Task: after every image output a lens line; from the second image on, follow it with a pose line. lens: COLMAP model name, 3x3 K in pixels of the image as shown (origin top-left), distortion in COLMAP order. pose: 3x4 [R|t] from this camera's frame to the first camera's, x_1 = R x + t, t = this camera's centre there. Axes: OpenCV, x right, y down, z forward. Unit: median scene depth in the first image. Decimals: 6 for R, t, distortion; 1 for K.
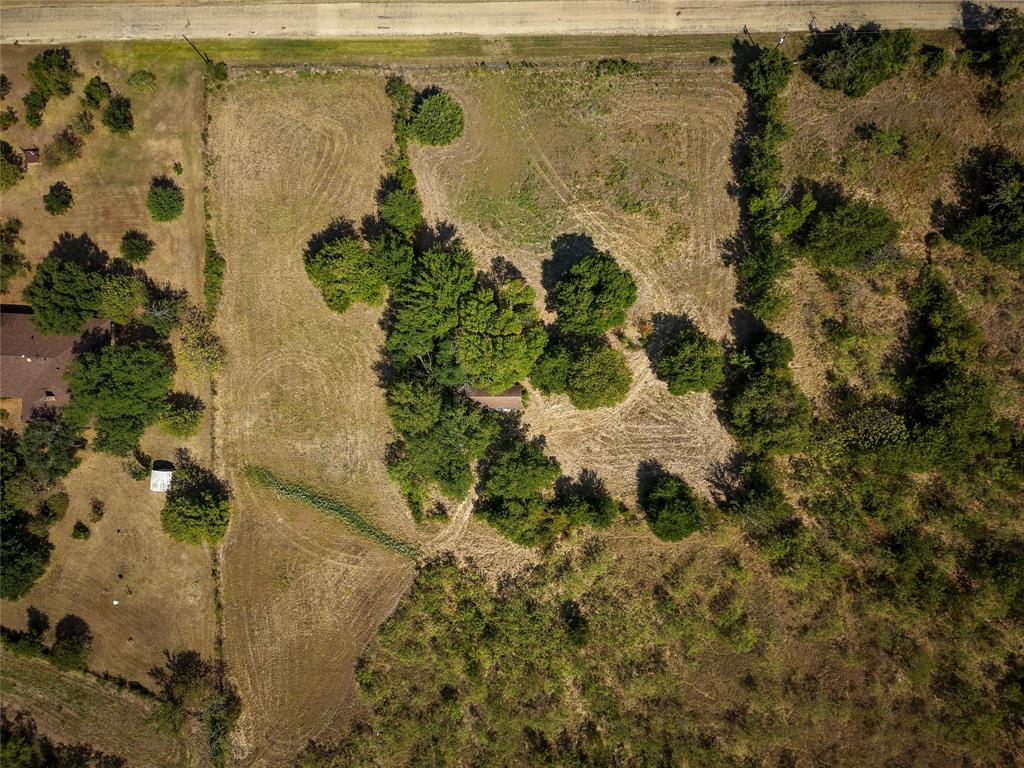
lens RADIAL K [[679.8, 0, 512.8], [0, 679.8, 382.9], [0, 0, 1]] dist [0.024065, -0.019761]
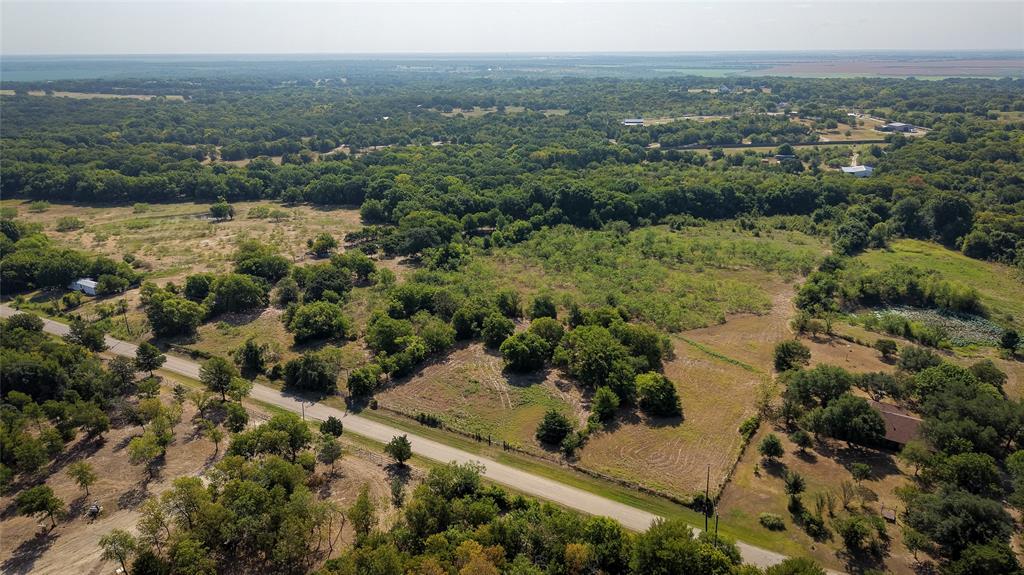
lens RADIAL K [[676.5, 0, 510.6], [0, 676.5, 286.8], [0, 0, 1]] dist [0.042060, -0.045757]
pose [[-0.849981, -0.155429, 0.503363, -0.673006], [0.526509, -0.283096, 0.801651, -1.437659], [0.017900, 0.946413, 0.322461, 0.267752]]
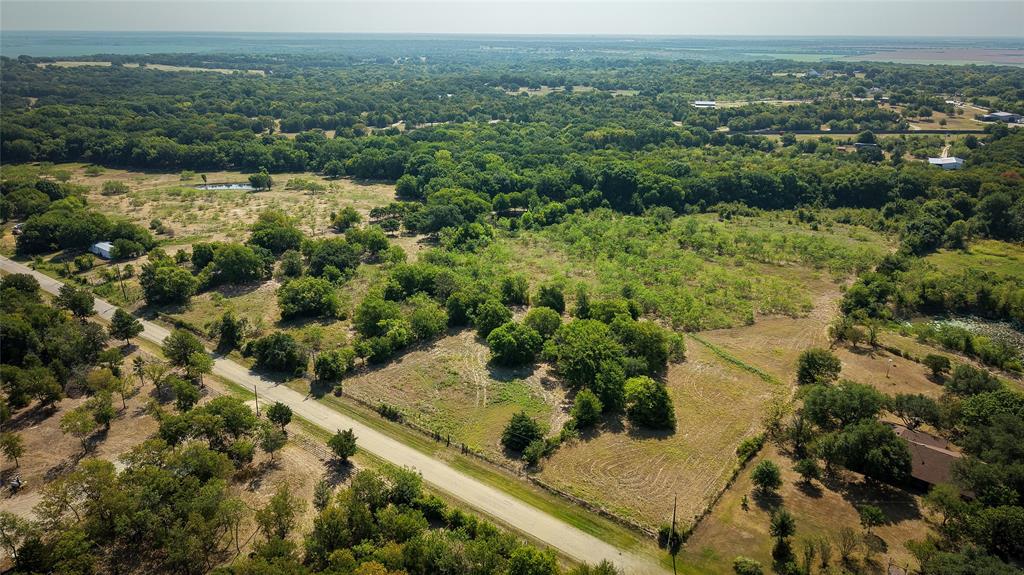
lens RADIAL K [[676.5, 0, 511.2], [0, 676.5, 288.3], [0, 0, 1]] dist [0.042060, -0.045757]
pose [[-0.781919, -0.211466, 0.586416, -0.745335], [0.623358, -0.272993, 0.732734, -1.205345], [0.005139, 0.938486, 0.345278, 0.319304]]
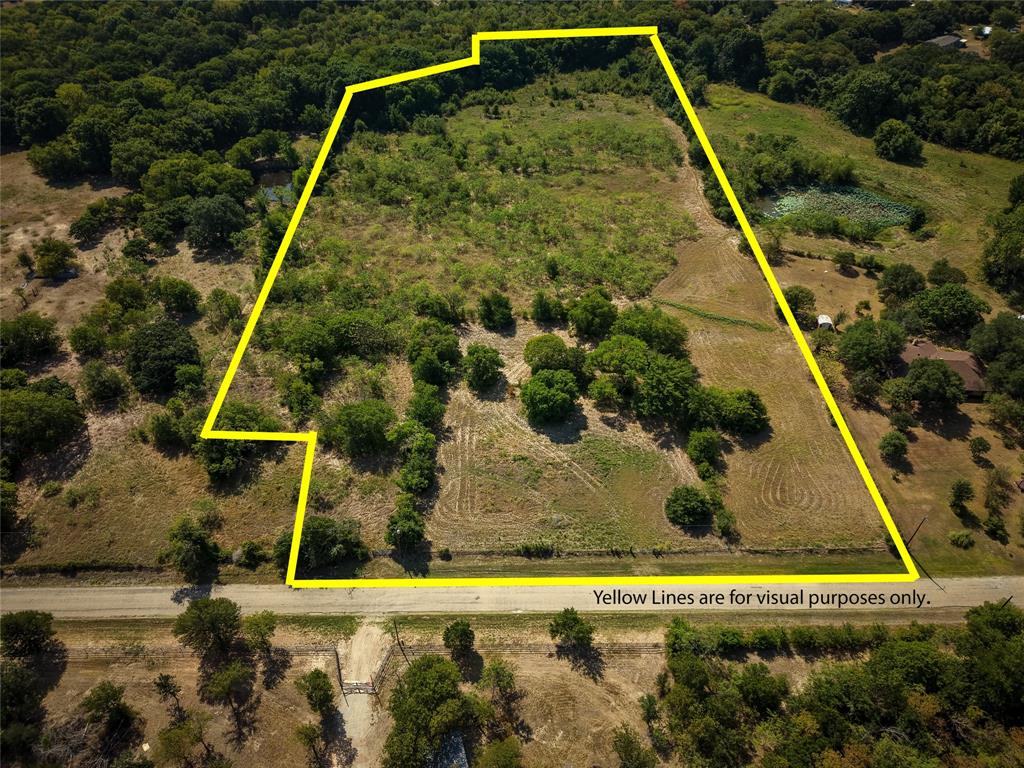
lens RADIAL K [[679.8, 0, 510.4], [0, 679.8, 384.1], [0, 0, 1]] dist [0.024065, -0.019761]
pose [[-0.999890, 0.002112, 0.014700, 0.175432], [0.009484, -0.670886, 0.741500, -1.096863], [0.011428, 0.741557, 0.670792, 0.054088]]
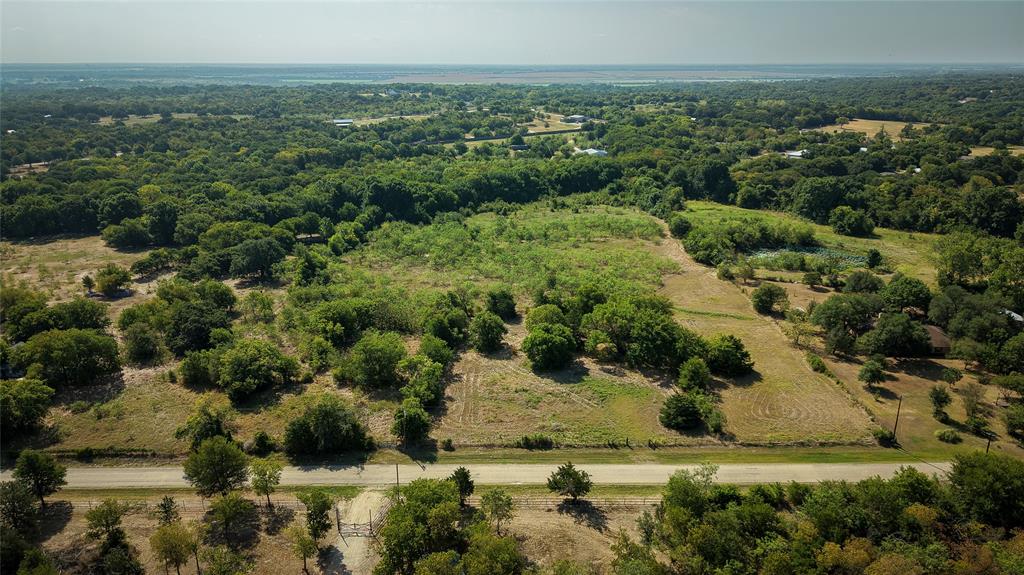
lens RADIAL K [[676.5, 0, 510.3], [0, 676.5, 293.4], [0, 0, 1]] dist [0.042060, -0.045757]
pose [[-0.999610, 0.005179, 0.027447, 0.160641], [0.024306, -0.322849, 0.946138, -1.456558], [0.013761, 0.946436, 0.322598, 0.388027]]
